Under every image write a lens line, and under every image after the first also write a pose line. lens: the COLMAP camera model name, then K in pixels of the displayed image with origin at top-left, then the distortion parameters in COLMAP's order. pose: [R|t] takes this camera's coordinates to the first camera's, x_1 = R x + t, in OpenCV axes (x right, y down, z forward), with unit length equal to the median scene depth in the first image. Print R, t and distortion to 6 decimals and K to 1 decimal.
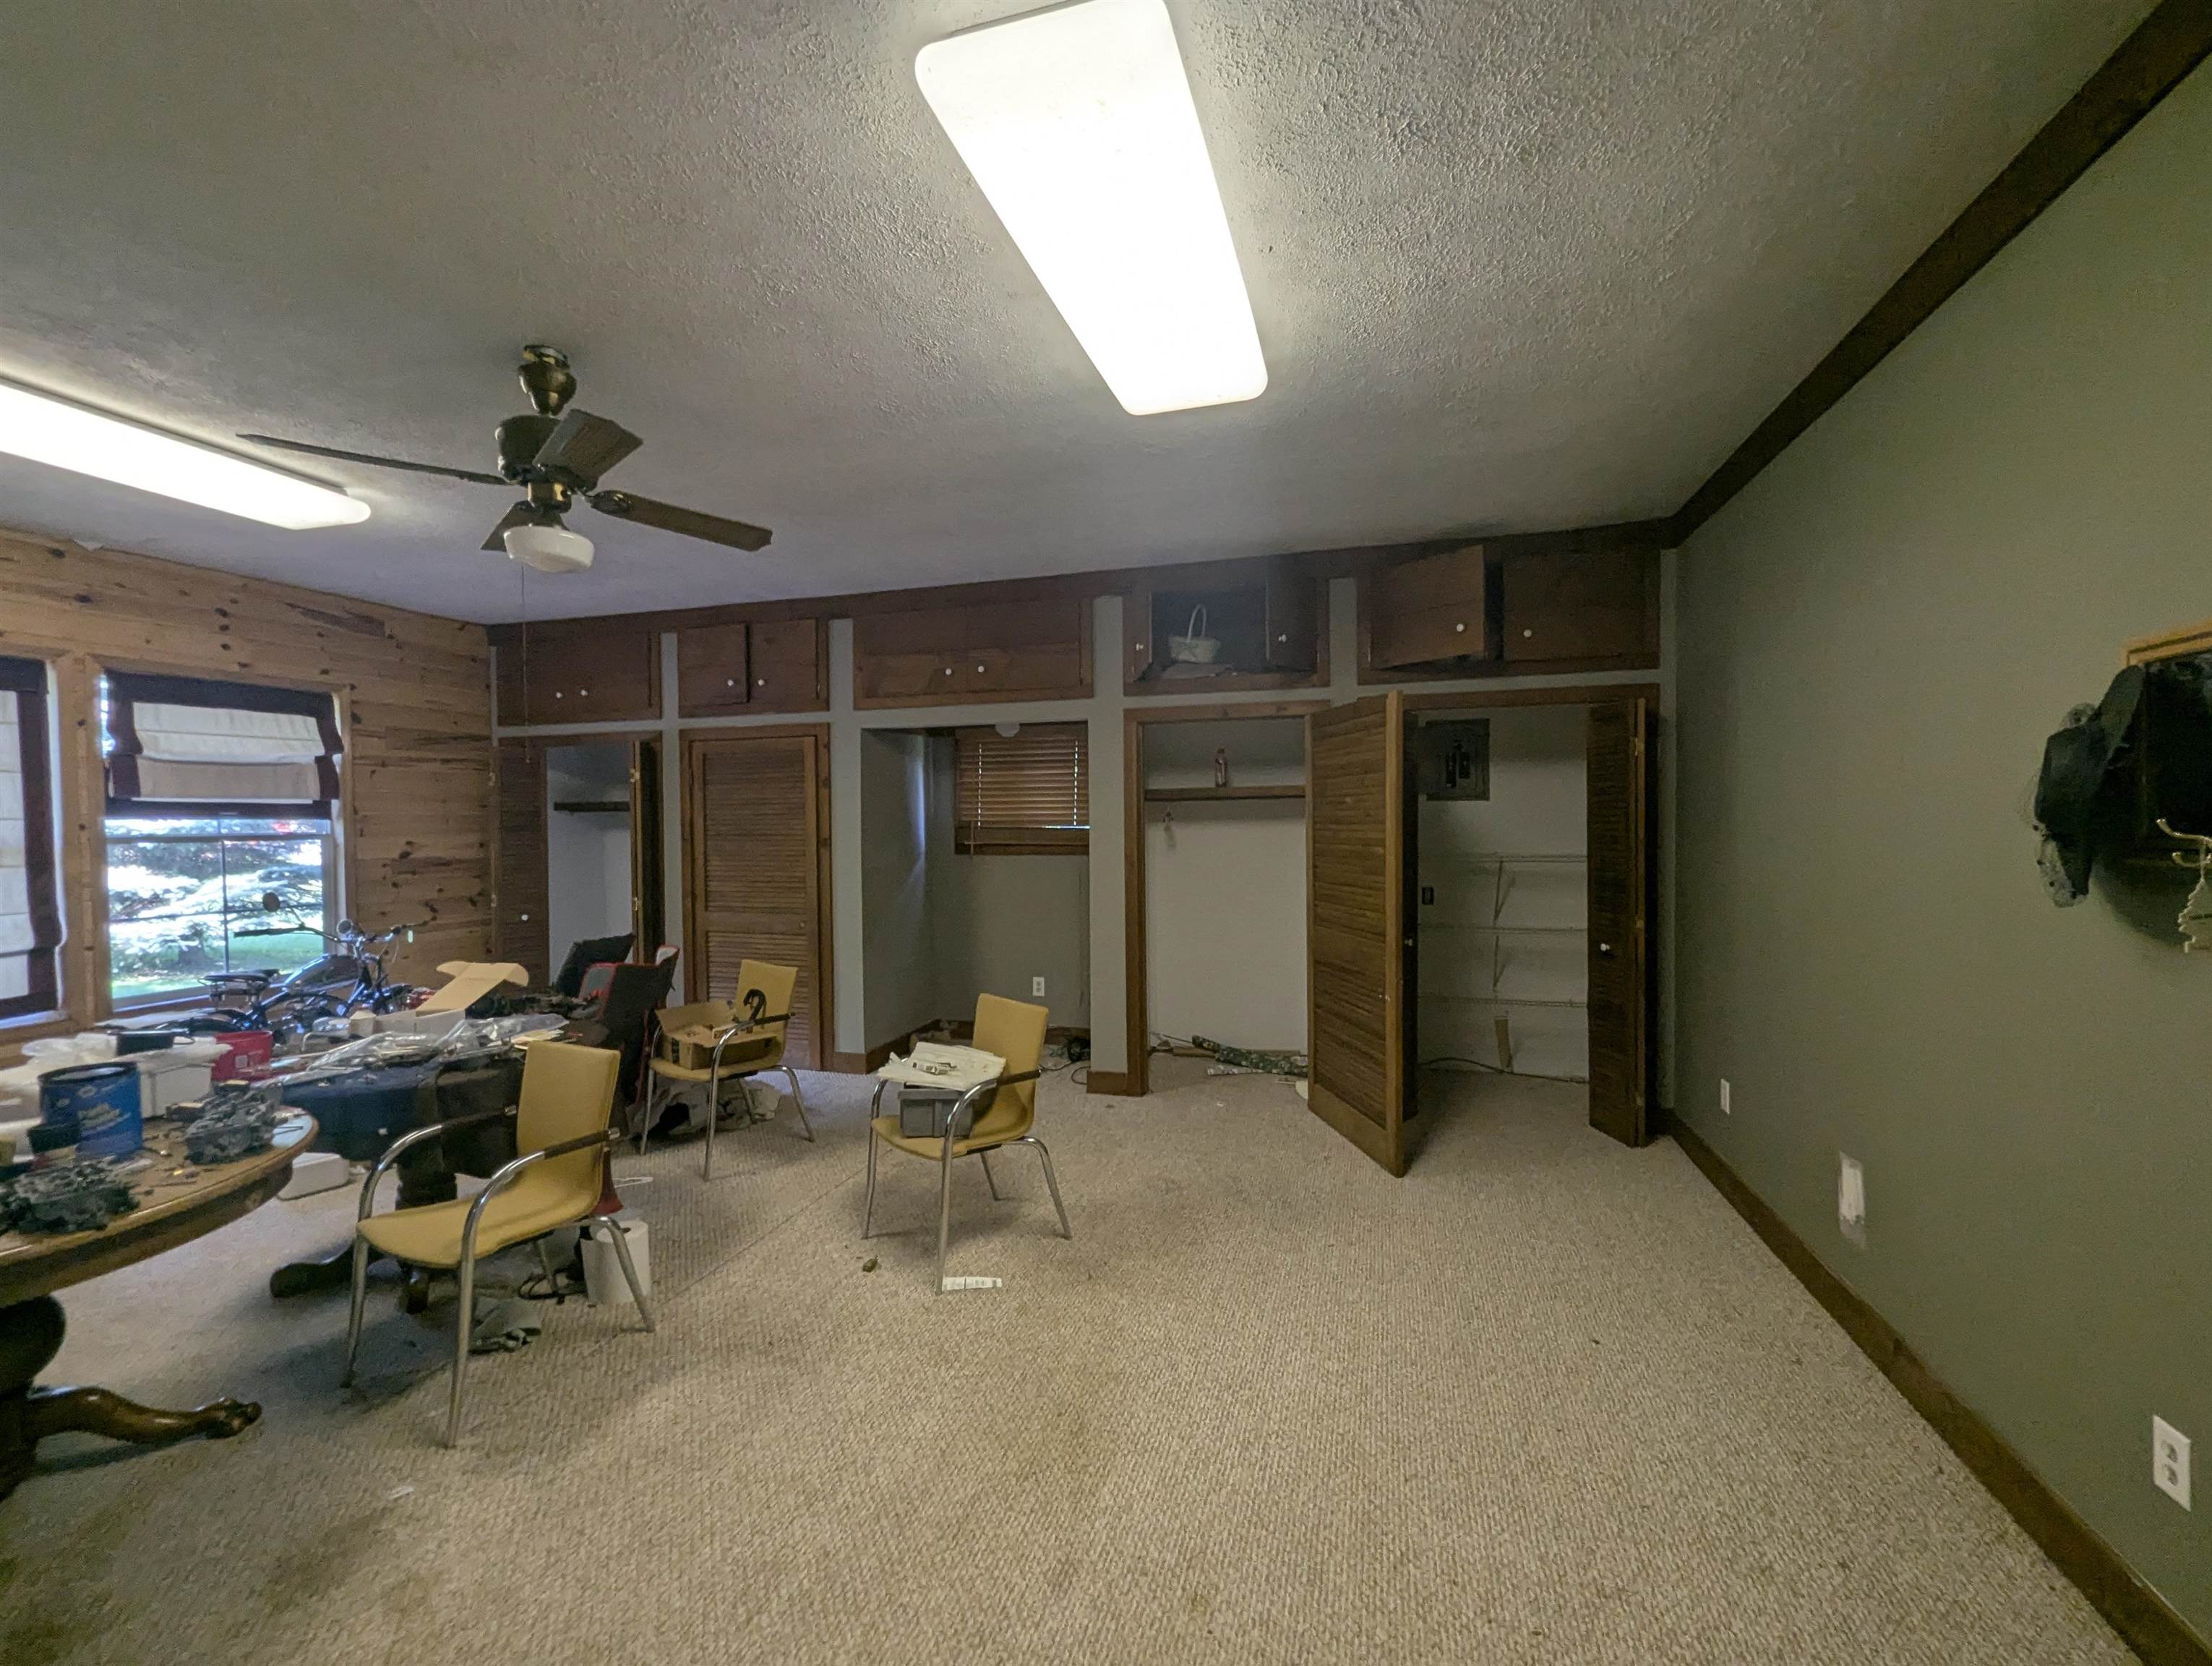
lens RADIAL K [[920.2, 0, 1111.4], [0, 920.2, 833.7], [0, 0, 1]] dist [-0.002286, -0.000429]
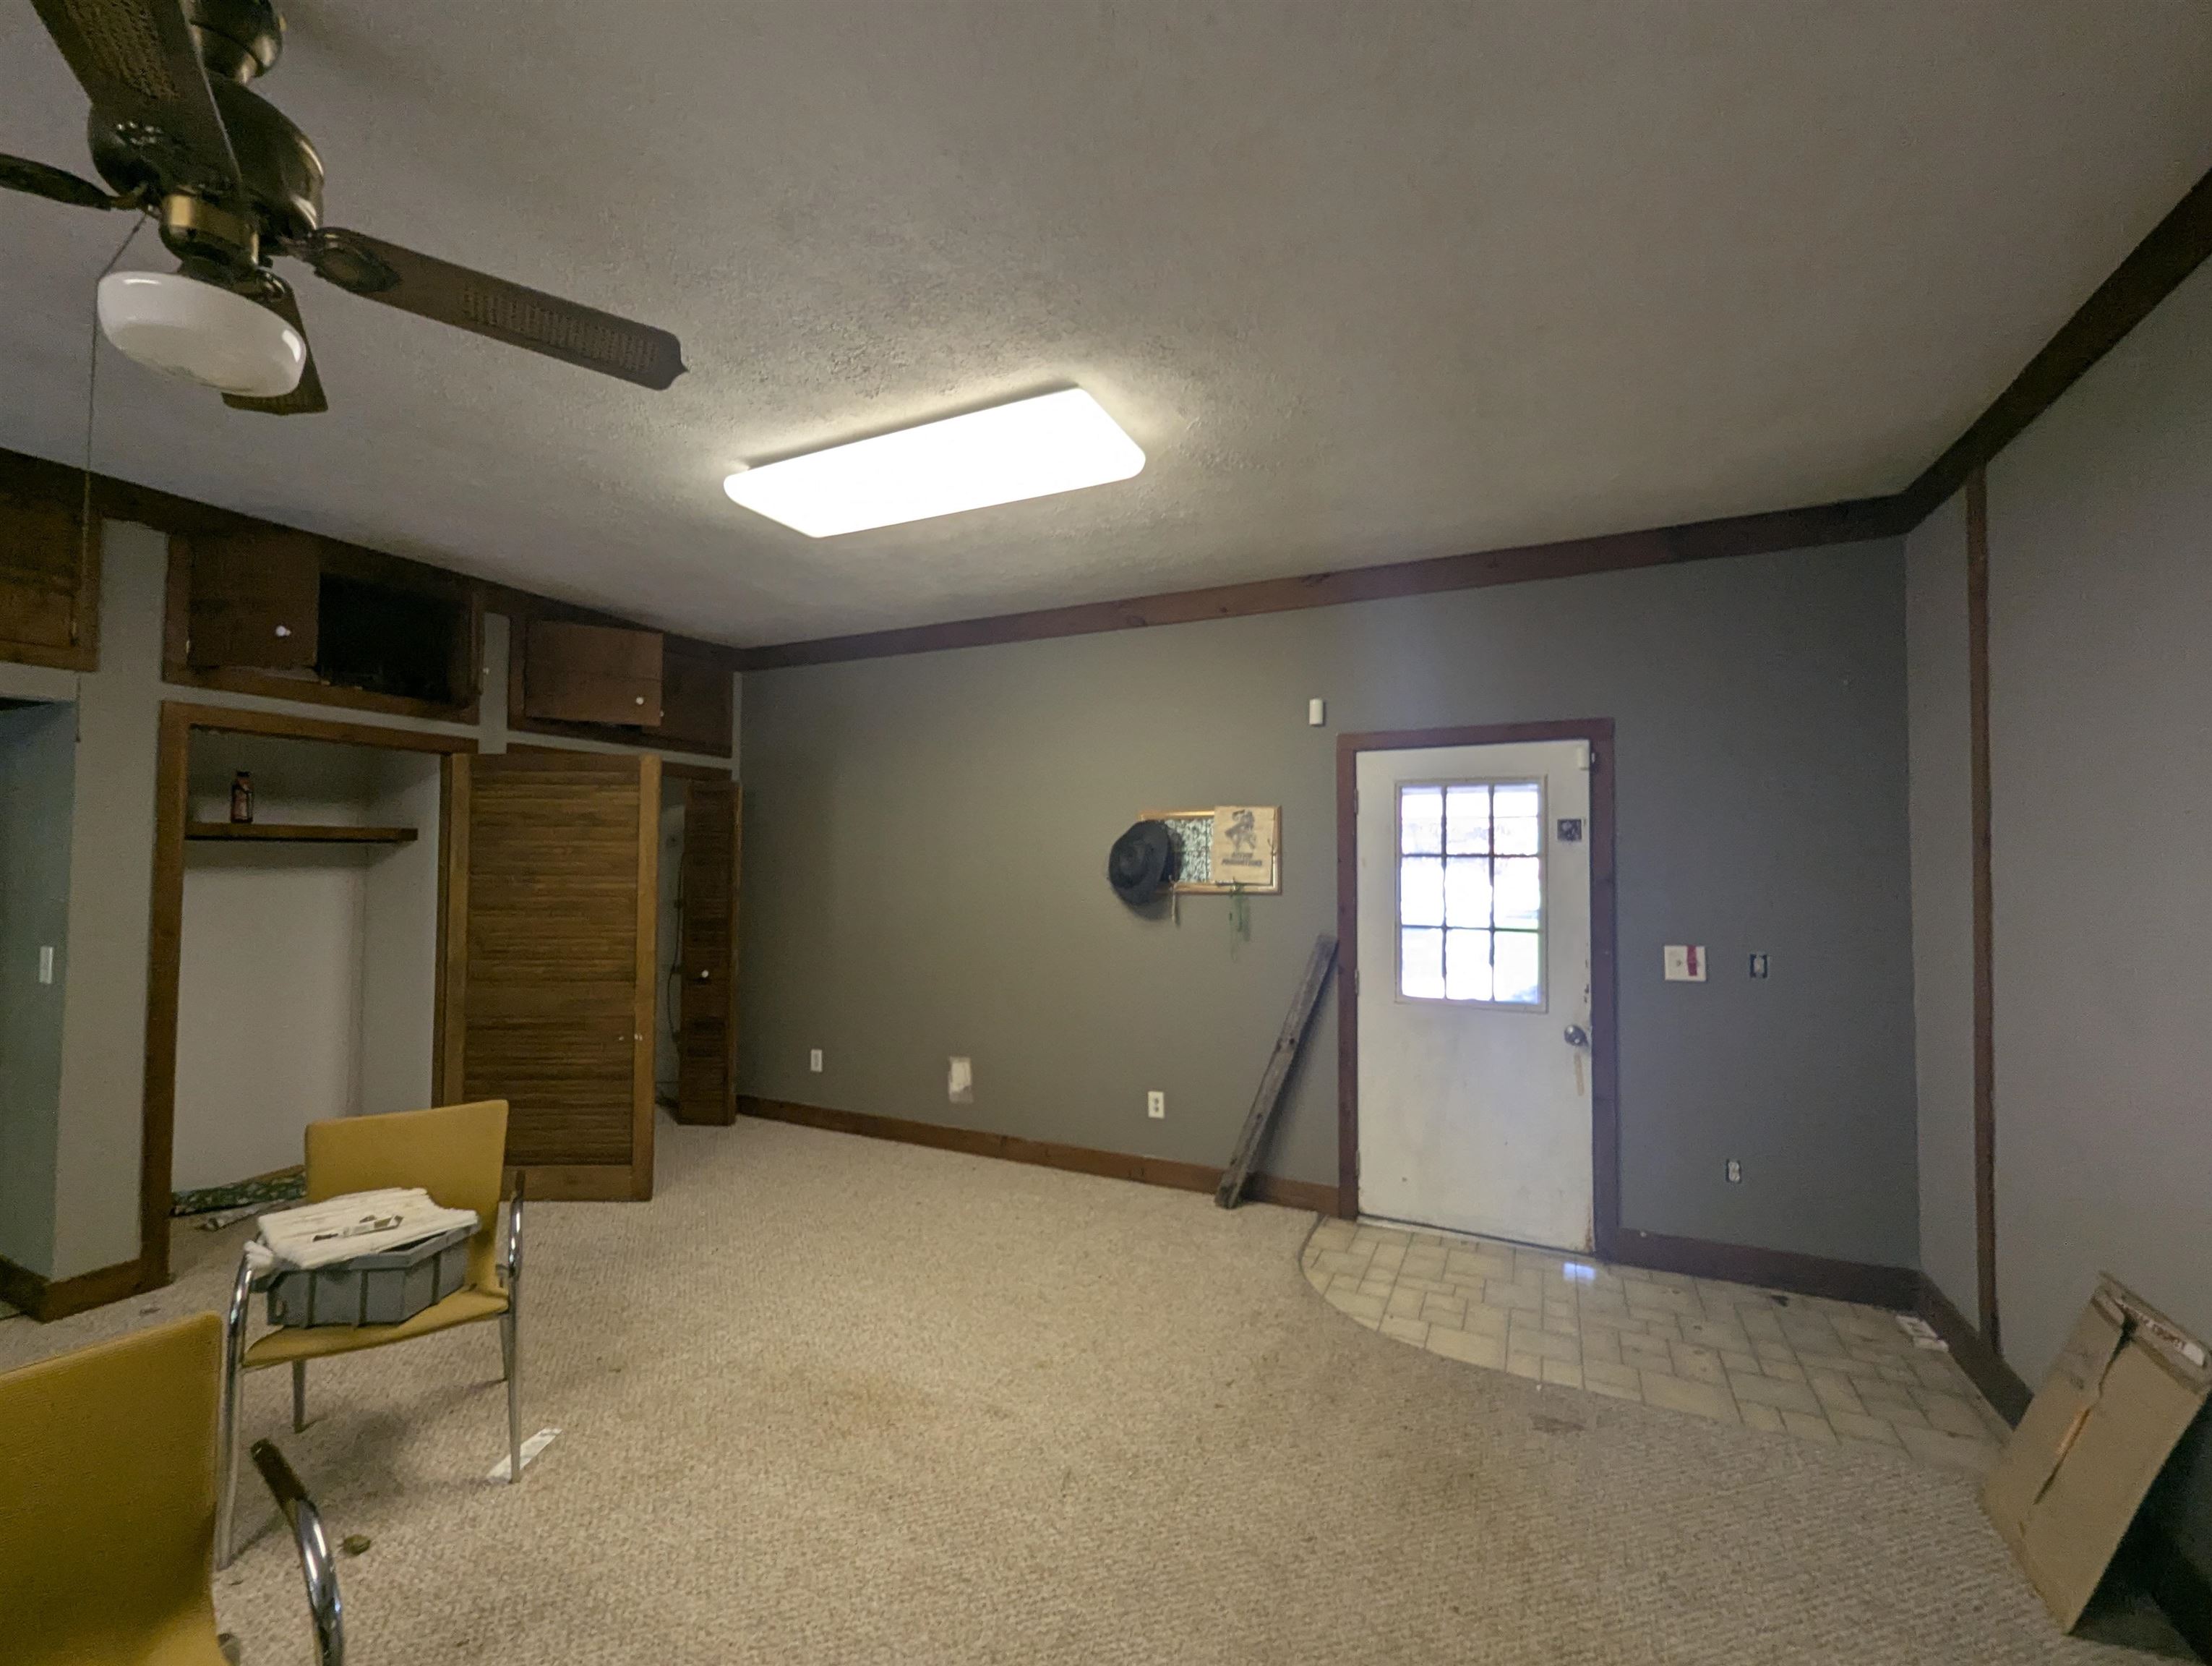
lens RADIAL K [[920.2, 0, 1111.4], [0, 920.2, 833.7], [0, 0, 1]] dist [-0.002286, -0.000429]
pose [[0.145165, 0.046903, 0.988295, -0.577799], [0.005885, 0.998817, -0.048267, -0.003674], [-0.989390, 0.012822, 0.144717, 0.243172]]
